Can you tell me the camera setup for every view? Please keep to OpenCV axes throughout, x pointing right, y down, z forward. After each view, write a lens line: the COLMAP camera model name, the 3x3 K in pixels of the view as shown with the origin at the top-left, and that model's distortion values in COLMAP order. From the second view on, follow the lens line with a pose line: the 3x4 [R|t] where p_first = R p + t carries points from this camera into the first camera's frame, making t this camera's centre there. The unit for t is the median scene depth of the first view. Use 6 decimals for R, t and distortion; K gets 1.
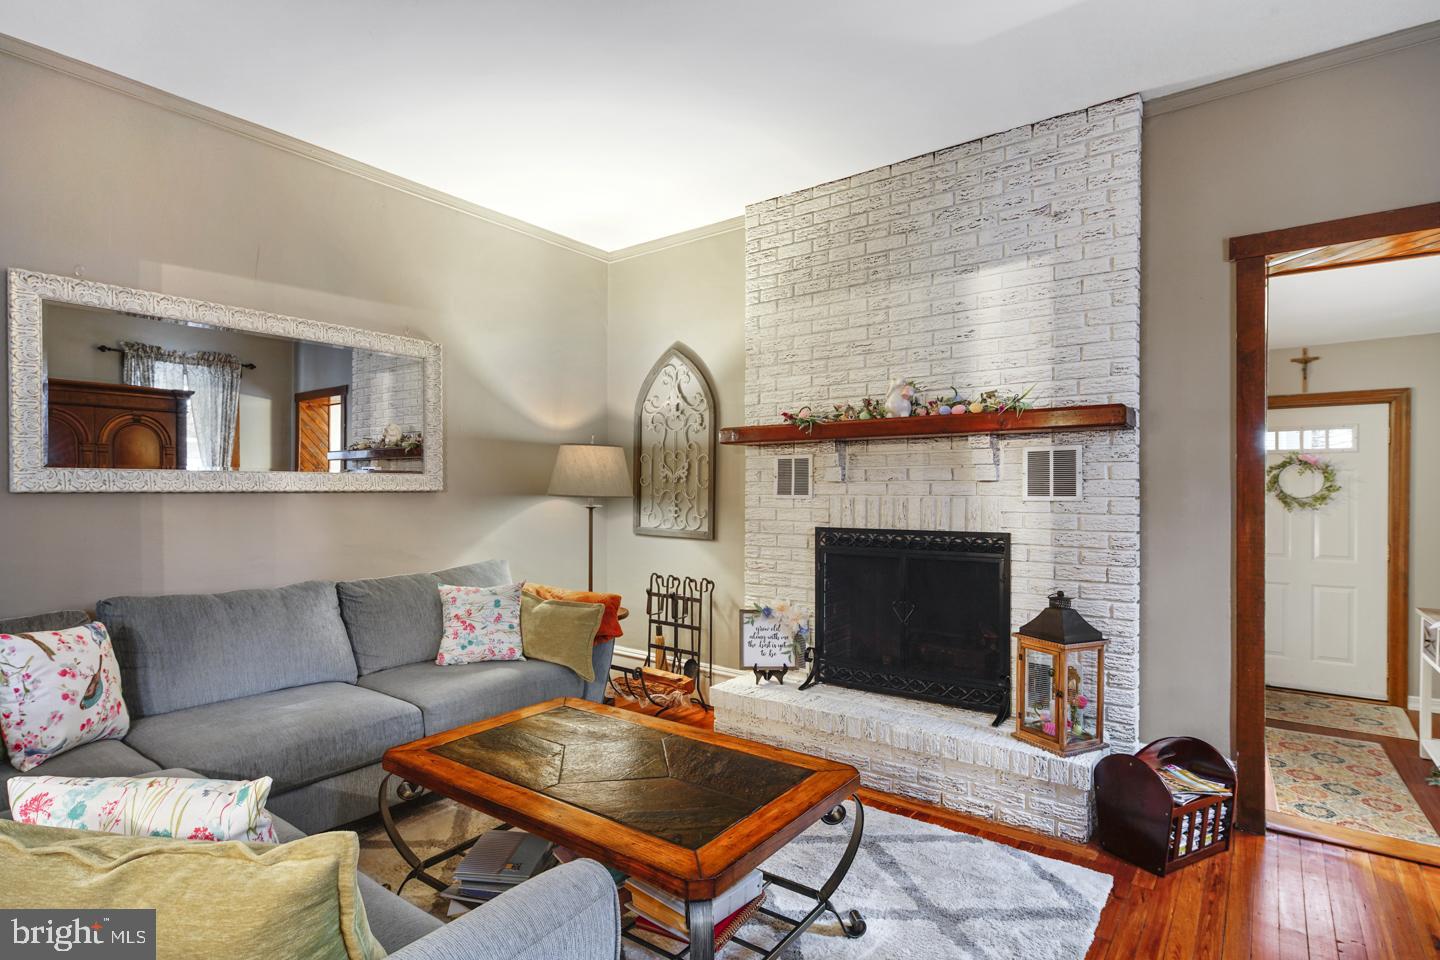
lens RADIAL K [[702.0, 0, 731.3], [0, 702.0, 489.1], [0, 0, 1]] dist [0.012393, -0.004092]
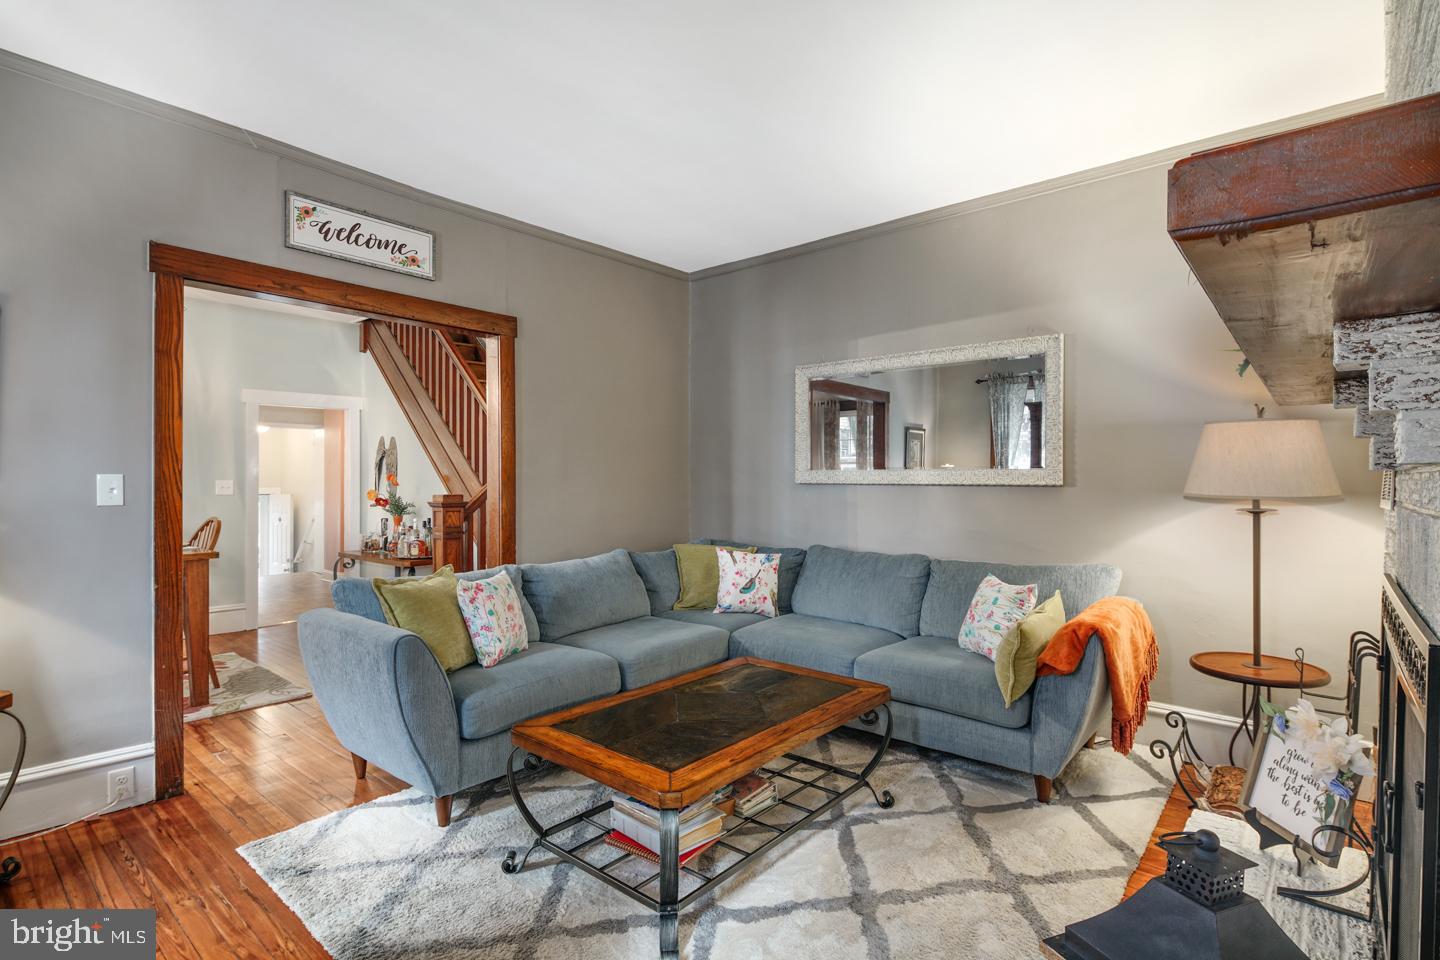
lens RADIAL K [[702.0, 0, 734.8], [0, 702.0, 481.7], [0, 0, 1]] dist [0.012393, -0.004092]
pose [[-0.068191, -0.004165, -0.997664, 0.661968], [-0.005444, 0.999978, -0.003802, 0.004825], [0.997657, 0.005172, -0.068213, 0.710584]]
